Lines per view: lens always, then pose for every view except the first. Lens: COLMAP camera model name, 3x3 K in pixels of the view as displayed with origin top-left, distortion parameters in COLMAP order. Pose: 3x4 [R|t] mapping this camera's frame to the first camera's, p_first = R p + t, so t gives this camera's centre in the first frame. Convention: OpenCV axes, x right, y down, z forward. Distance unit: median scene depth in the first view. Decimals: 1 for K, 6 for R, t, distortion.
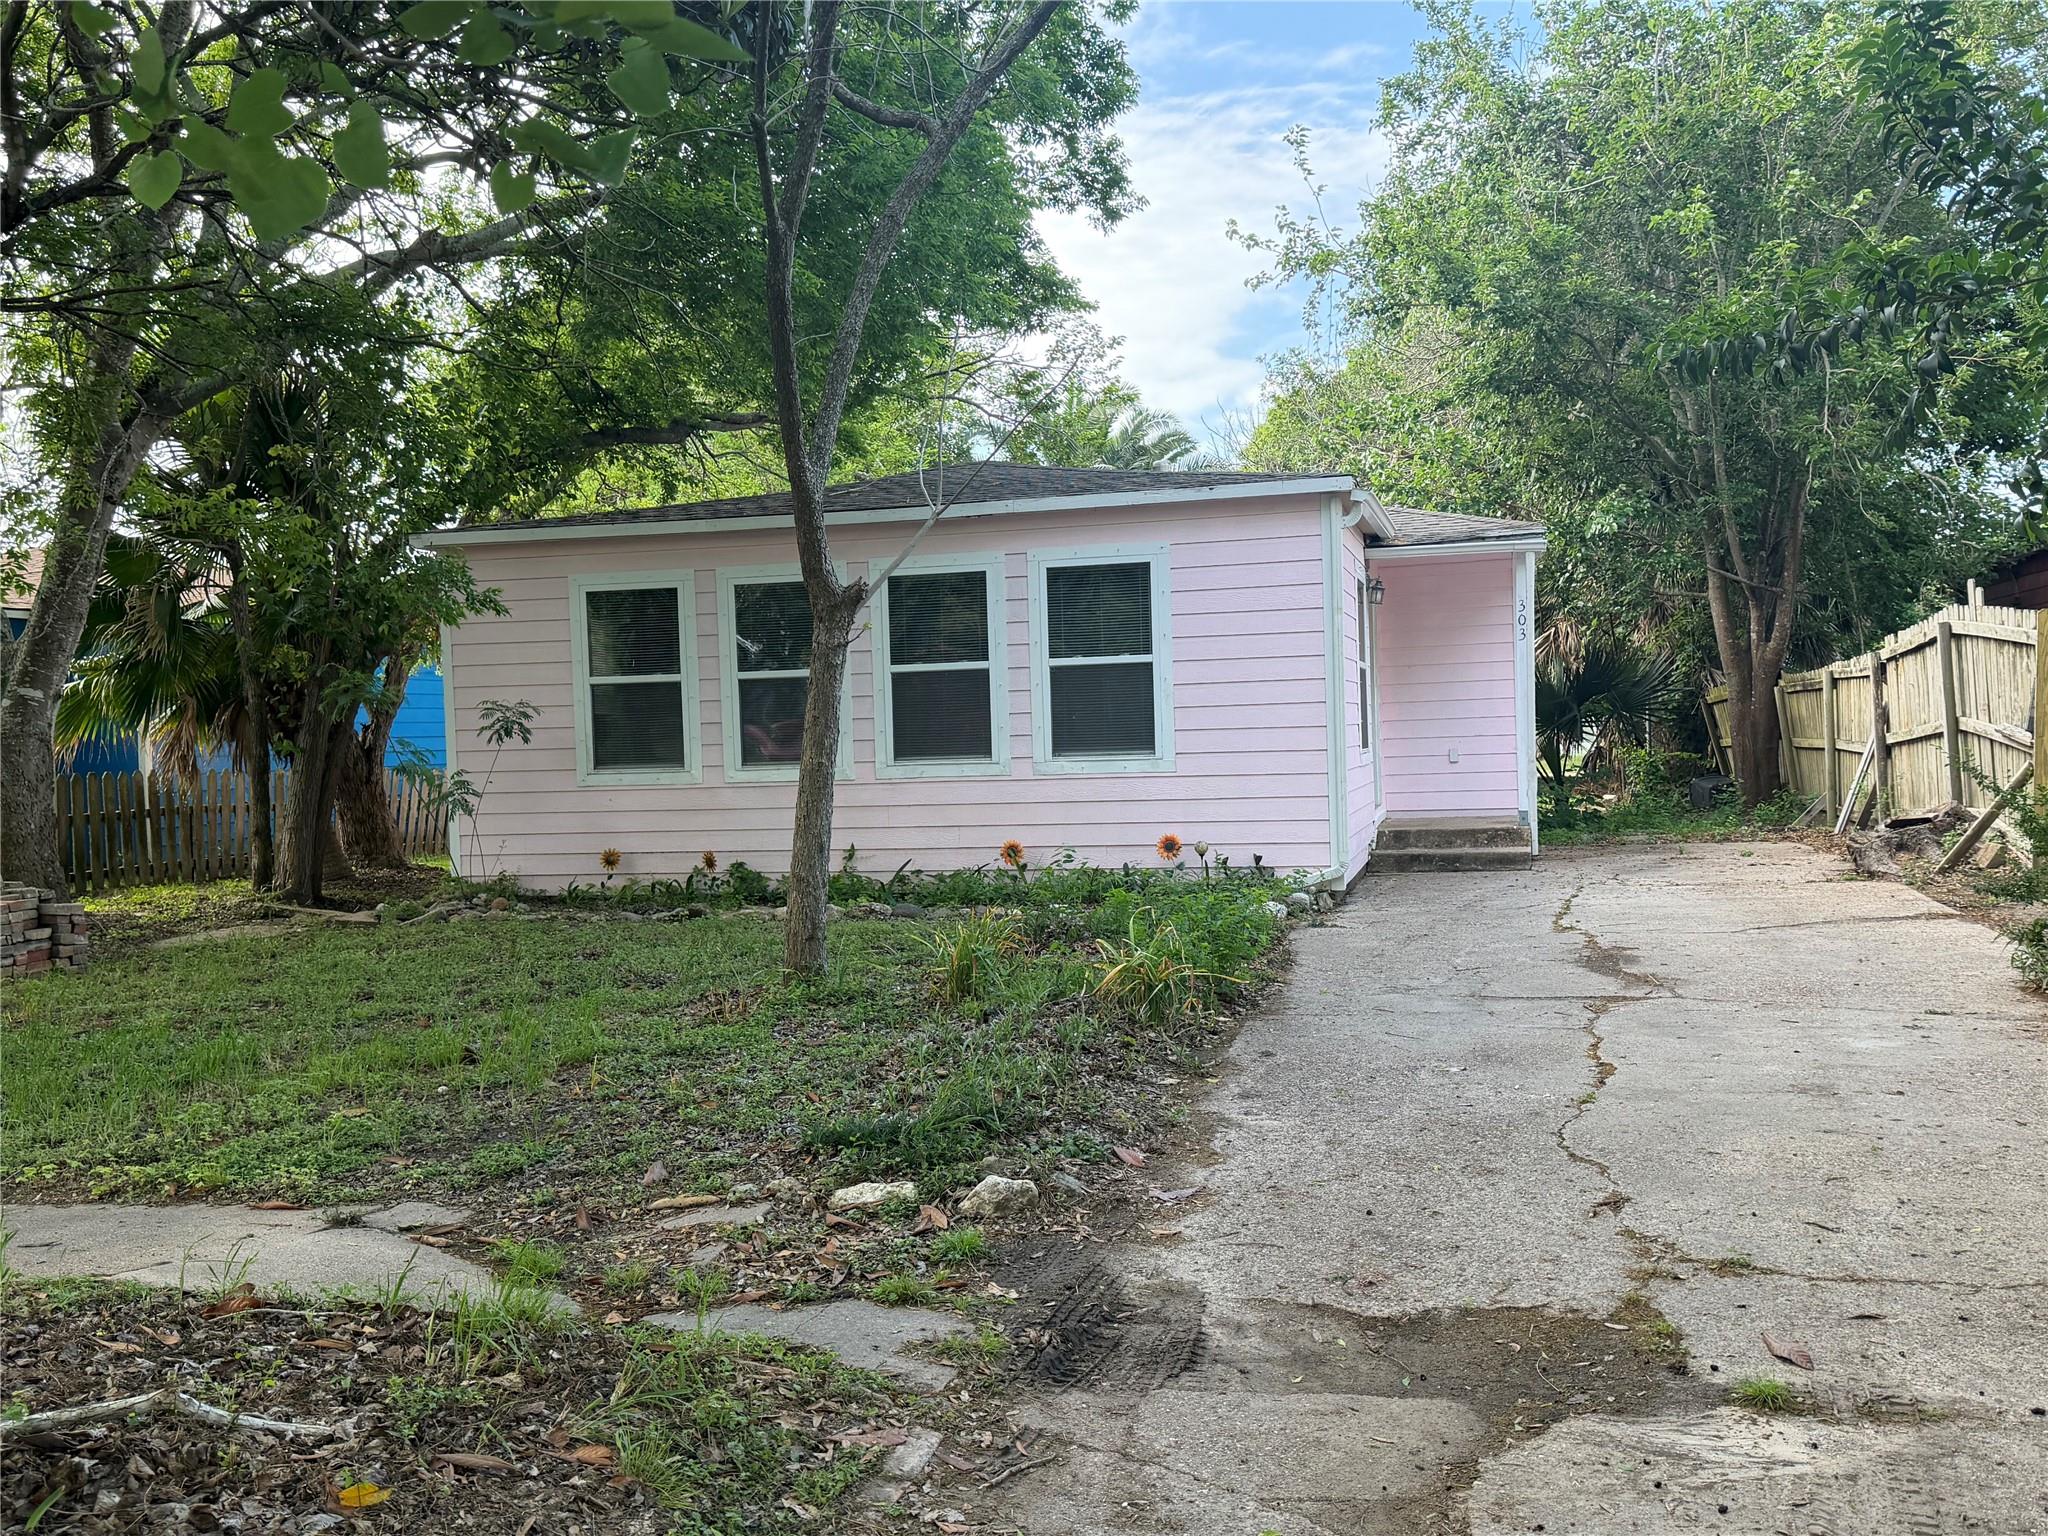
lens RADIAL K [[1798.9, 0, 1024.0], [0, 1798.9, 768.0], [0, 0, 1]] dist [0.179978, -0.386733]
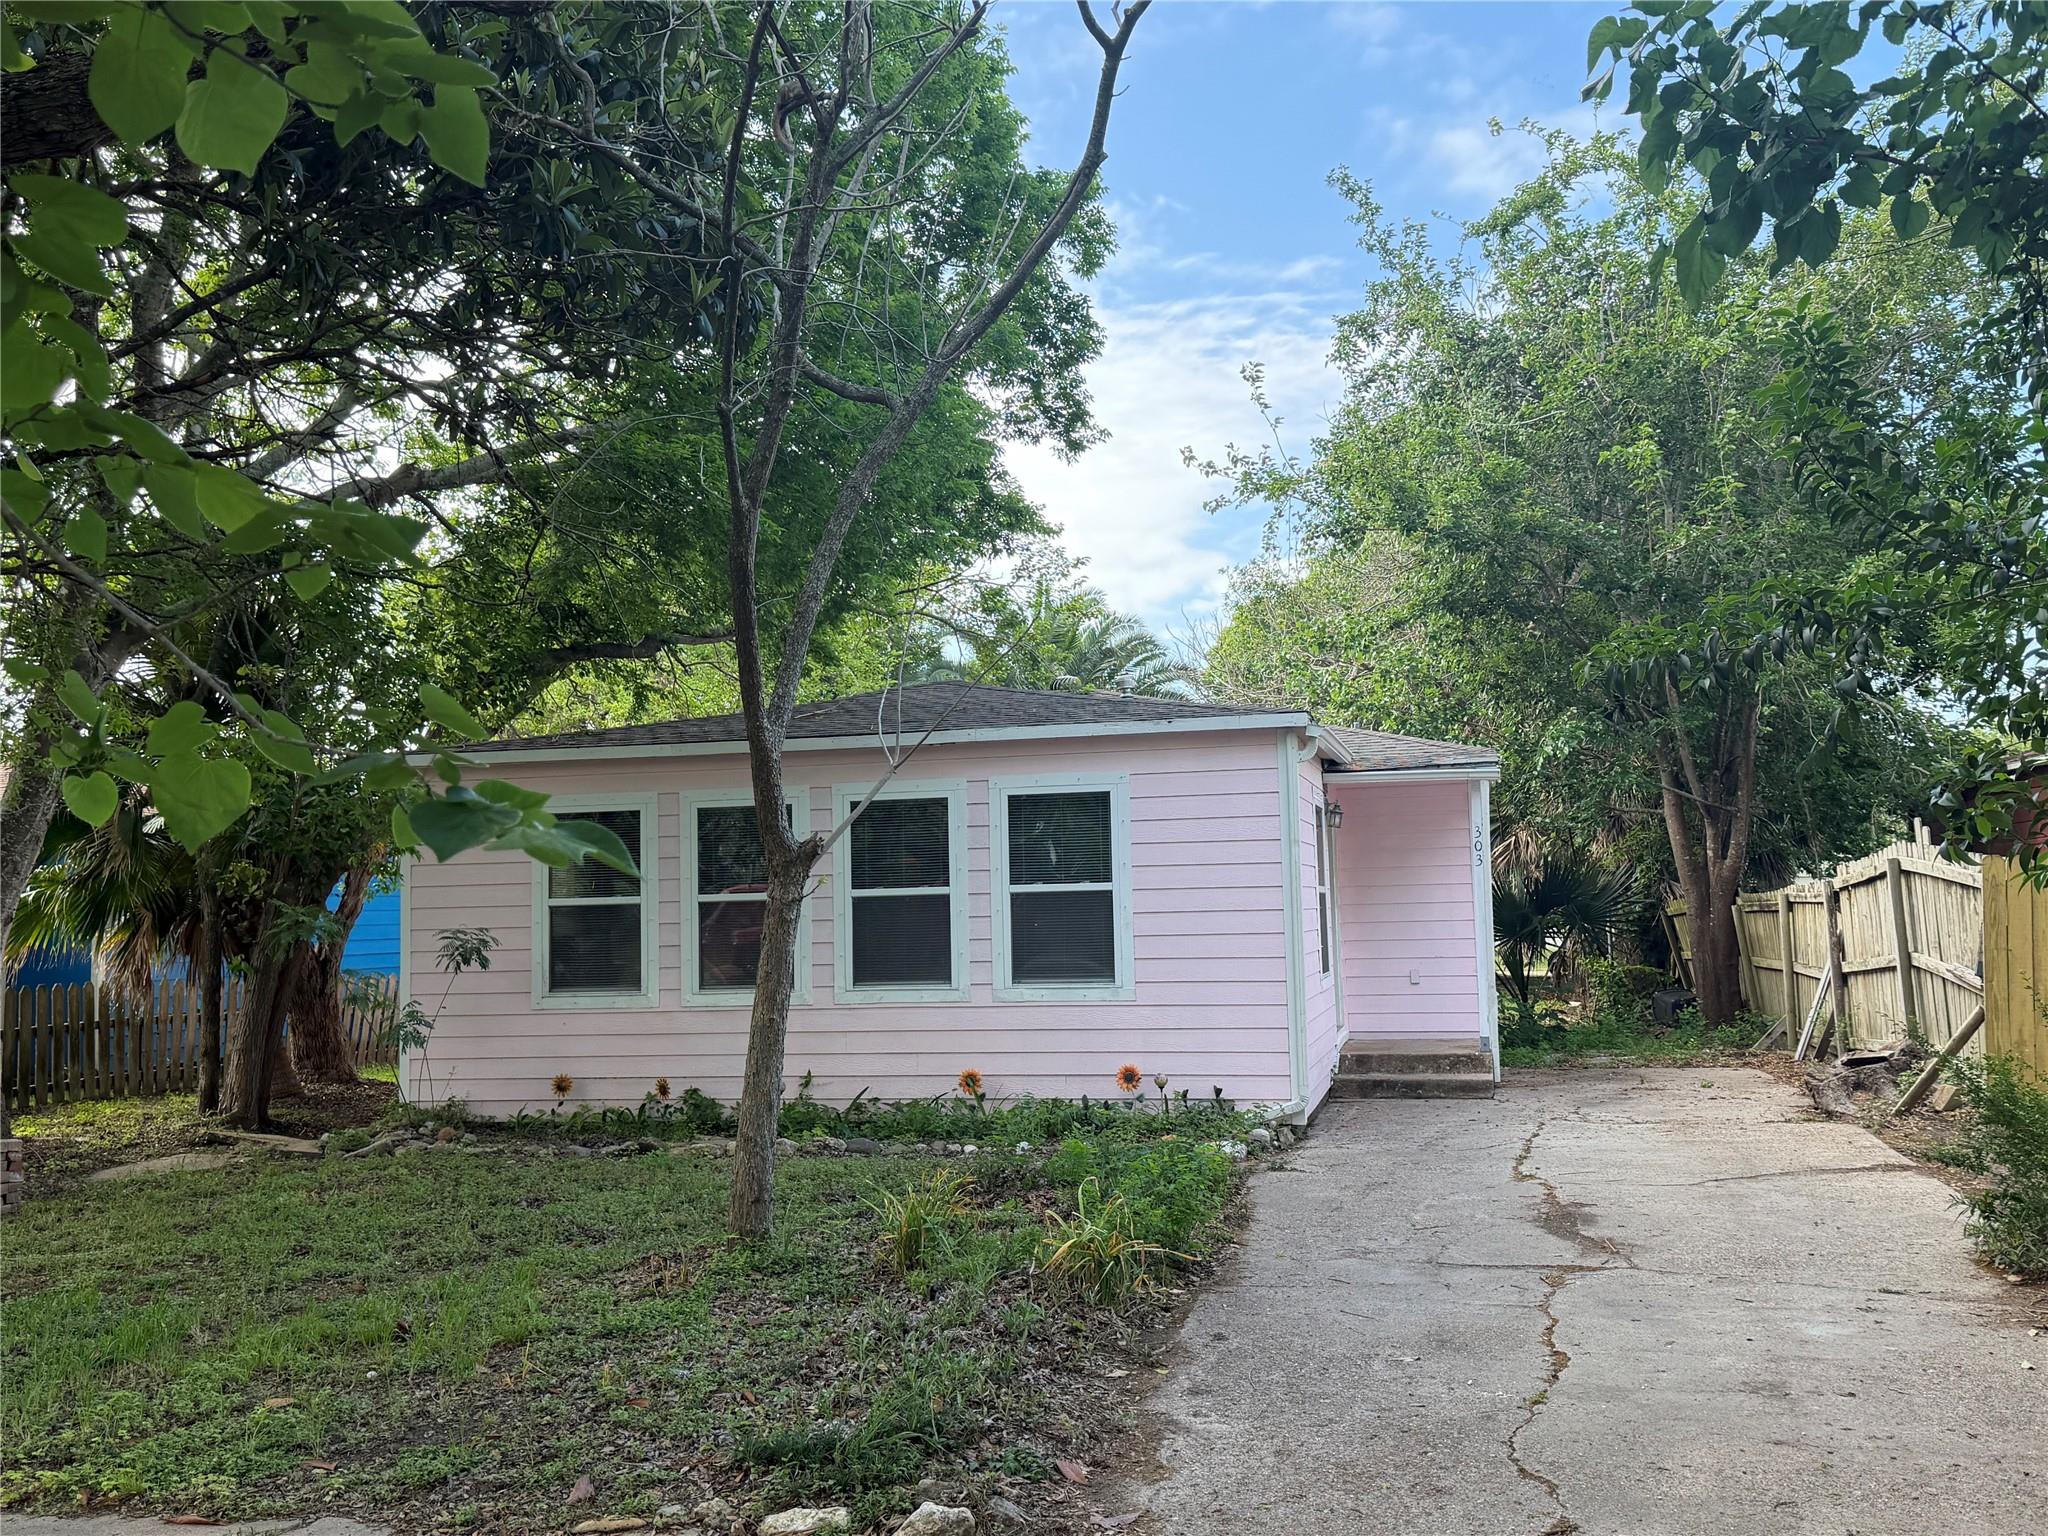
lens RADIAL K [[1798.9, 0, 1024.0], [0, 1798.9, 768.0], [0, 0, 1]] dist [0.179978, -0.386733]
pose [[0.999835, 0.009104, 0.015714, 0.005475], [-0.007507, 0.995074, -0.098851, -0.025505], [-0.016536, 0.098717, 0.994978, -0.004763]]
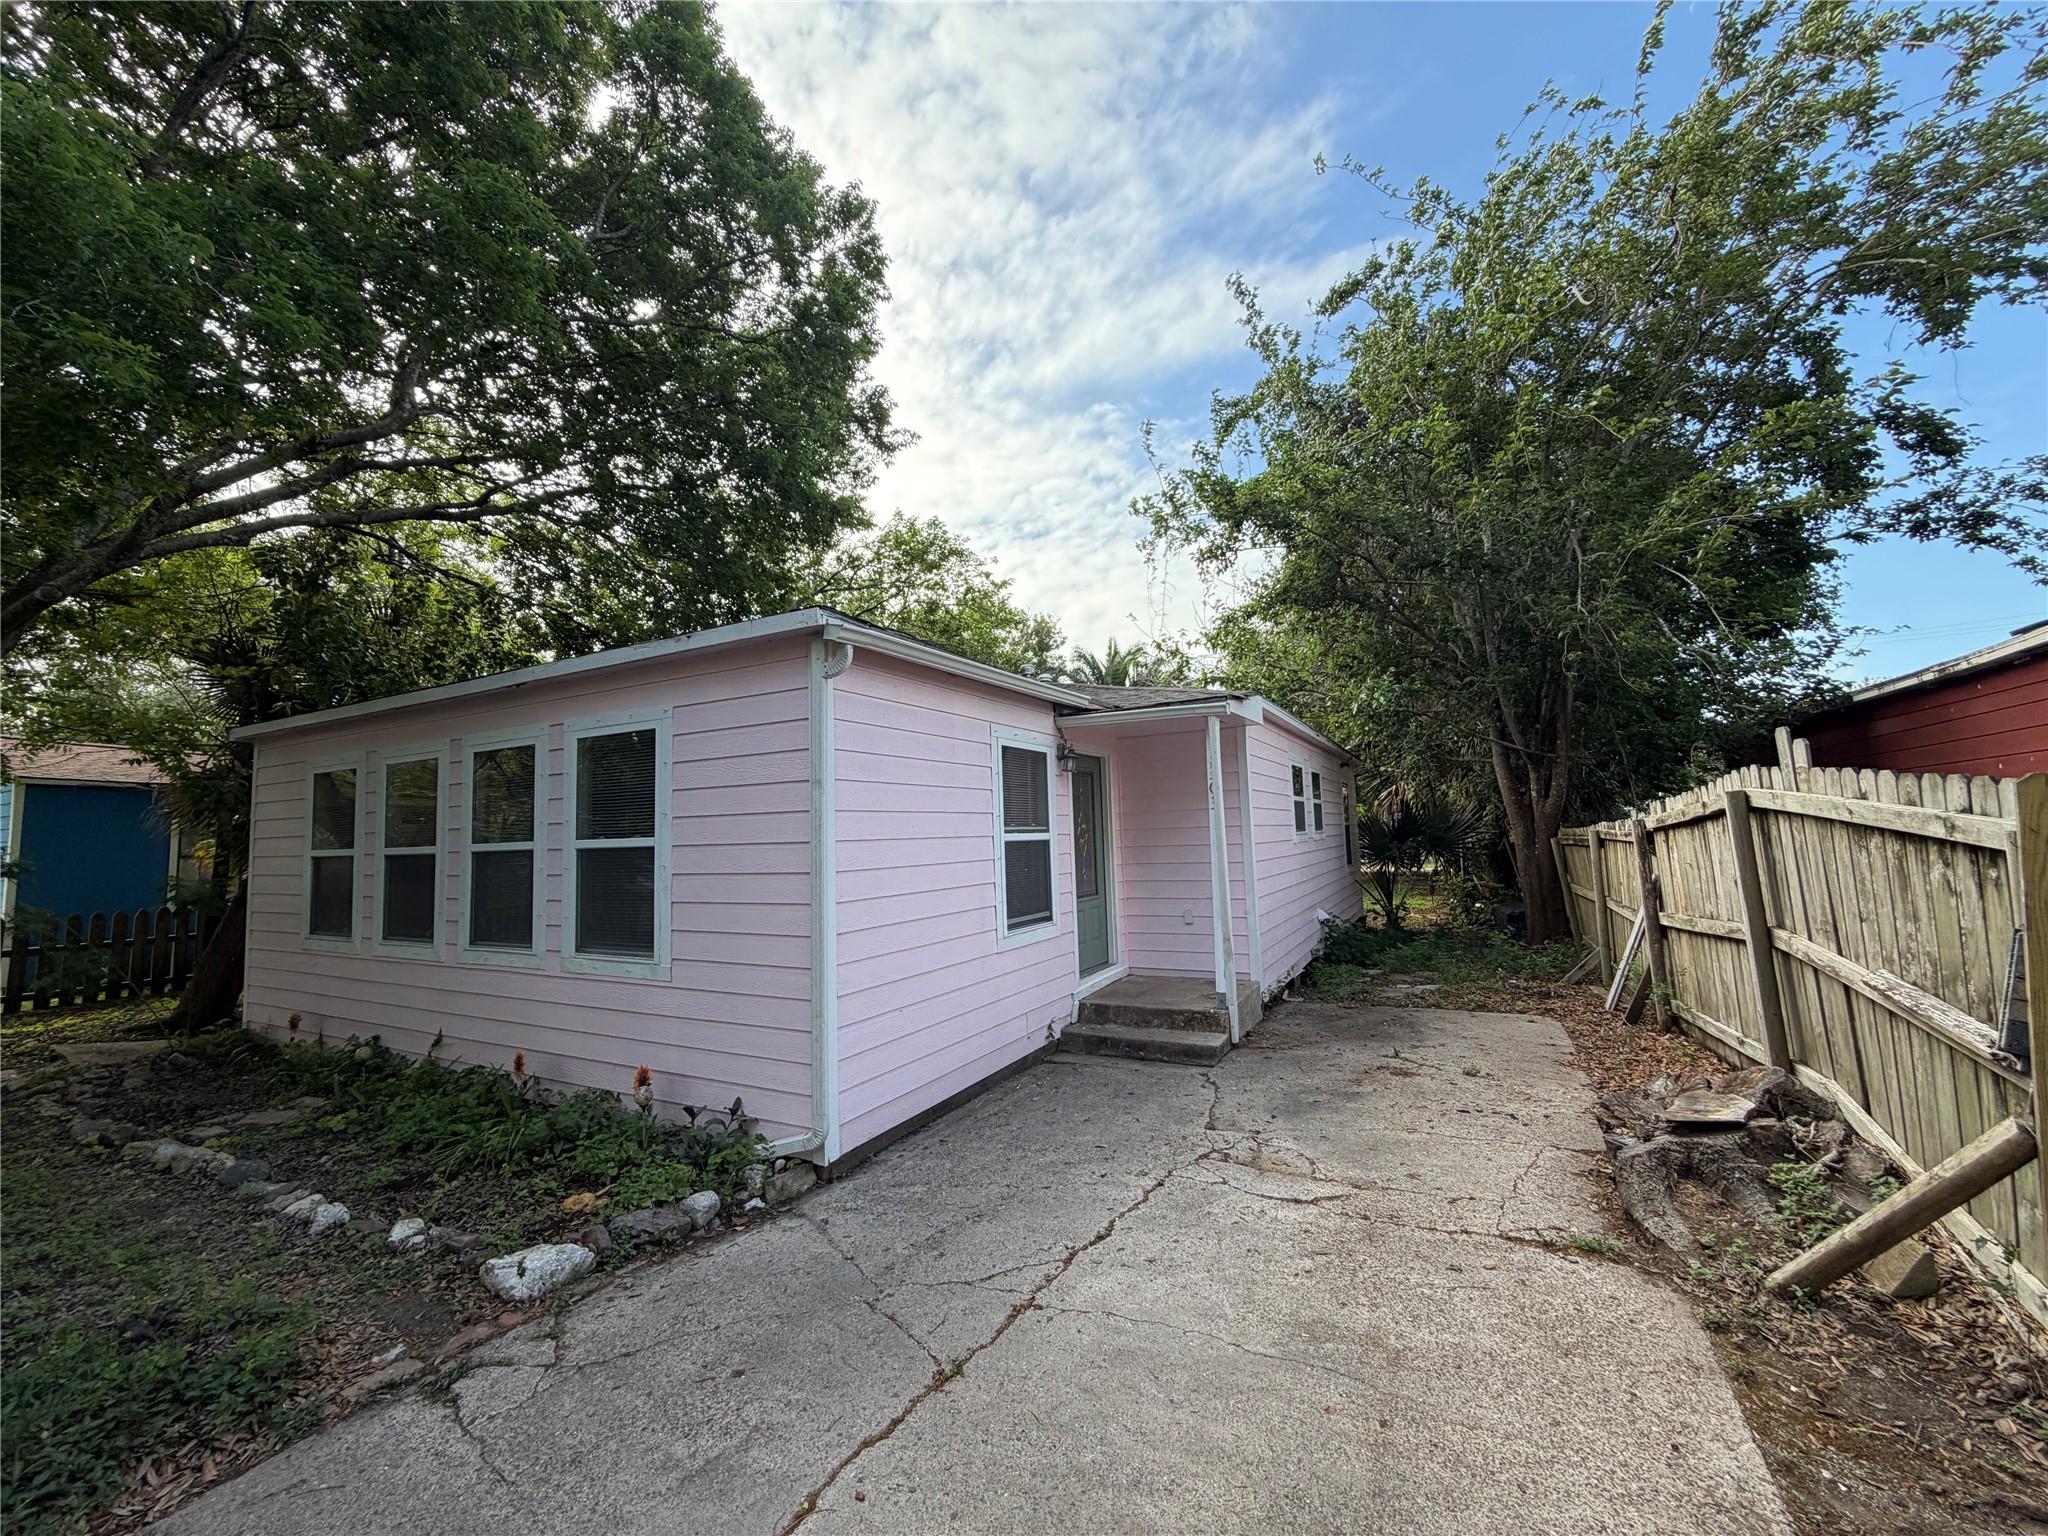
lens RADIAL K [[813.4, 0, 1024.0], [0, 813.4, 768.0], [0, 0, 1]] dist [0.001252, 0.000009]
pose [[0.973180, -0.015092, -0.229549, 0.308924], [-0.006699, 0.995563, -0.093856, -0.057738], [0.229948, 0.092876, 0.968761, 0.638469]]
